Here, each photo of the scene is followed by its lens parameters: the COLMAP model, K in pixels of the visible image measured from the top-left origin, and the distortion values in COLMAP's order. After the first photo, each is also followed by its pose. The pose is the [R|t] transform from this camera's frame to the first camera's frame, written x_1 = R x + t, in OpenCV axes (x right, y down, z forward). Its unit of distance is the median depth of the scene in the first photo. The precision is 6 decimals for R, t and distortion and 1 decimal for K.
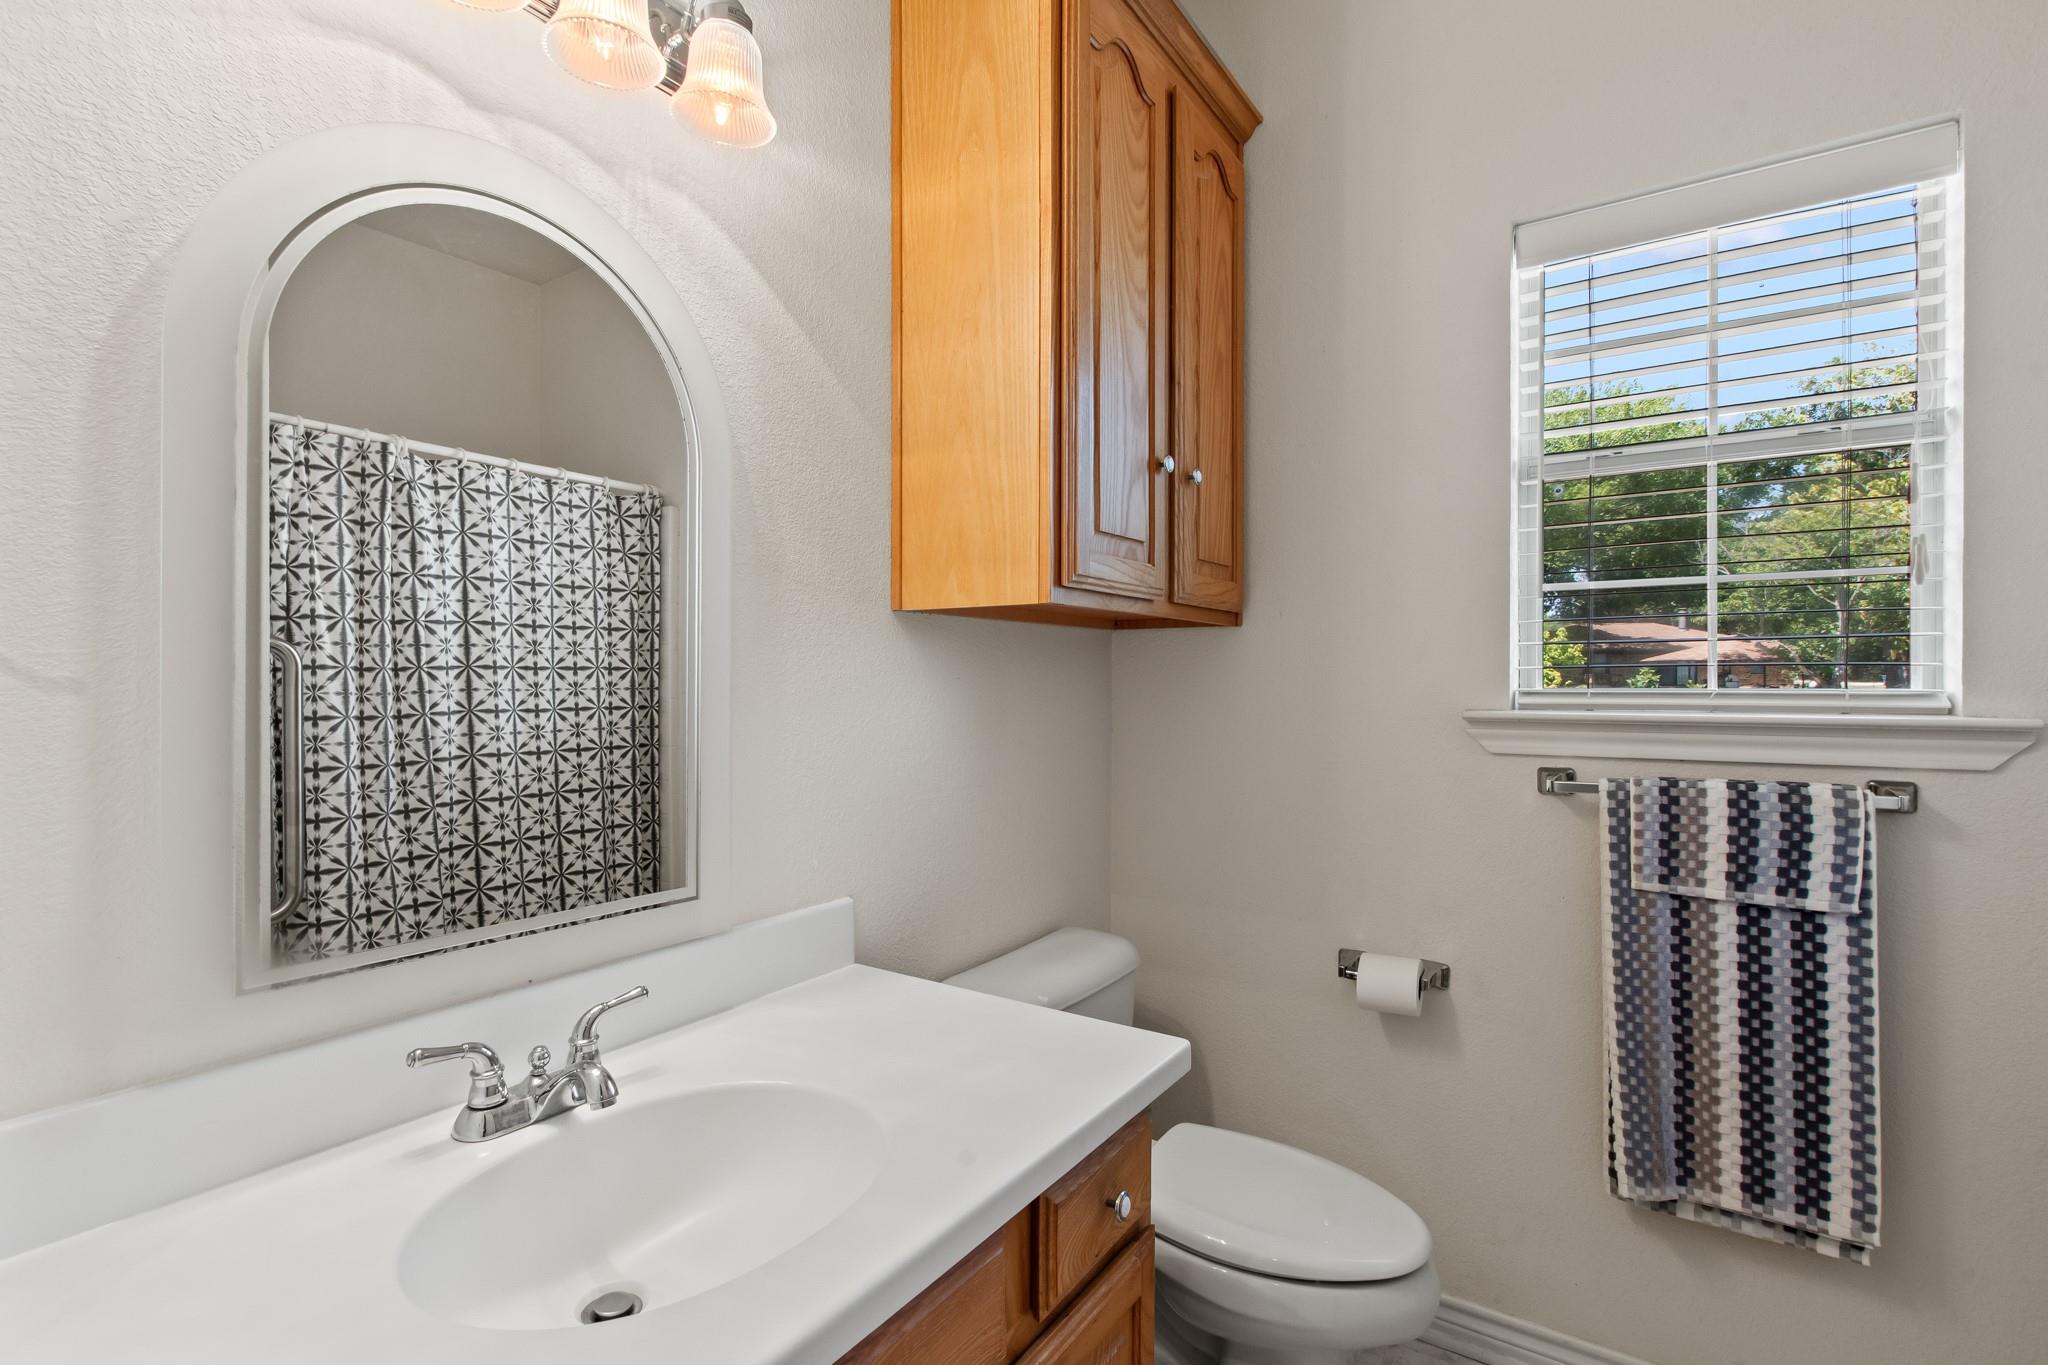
lens RADIAL K [[962.5, 0, 1015.0], [0, 962.5, 682.6], [0, 0, 1]] dist [-0.003407, -0.000609]
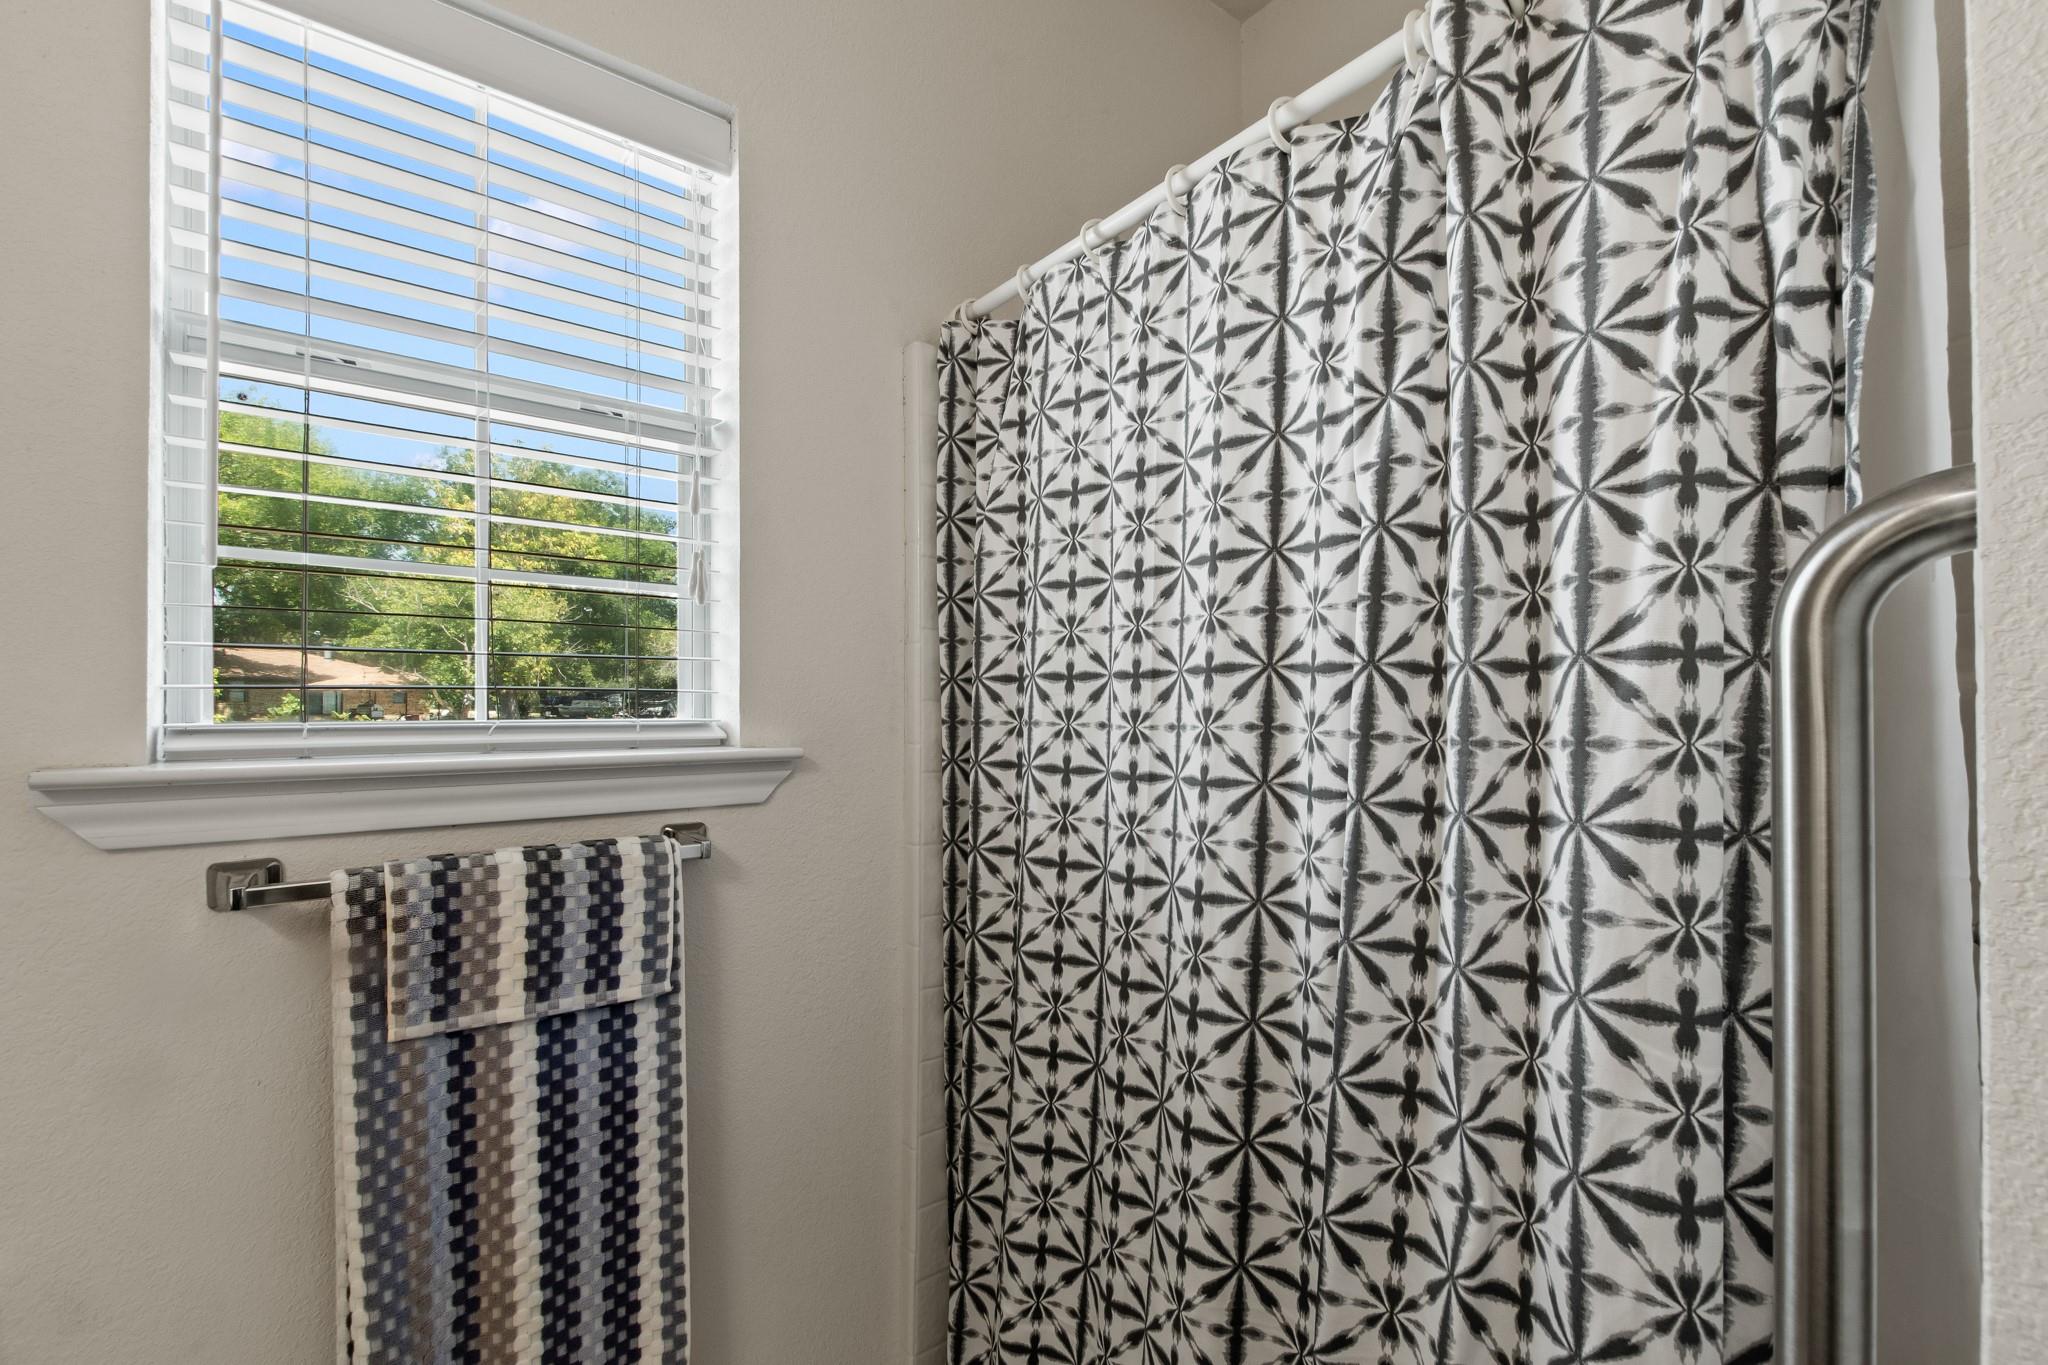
lens RADIAL K [[899.8, 0, 1012.3], [0, 899.8, 704.0], [0, 0, 1]] dist [0.001971, -0.001285]
pose [[0.303501, 0.005993, 0.952812, 0.212516], [0.002021, 0.999974, -0.006933, -0.000611], [-0.952829, 0.004030, 0.303481, 0.448592]]
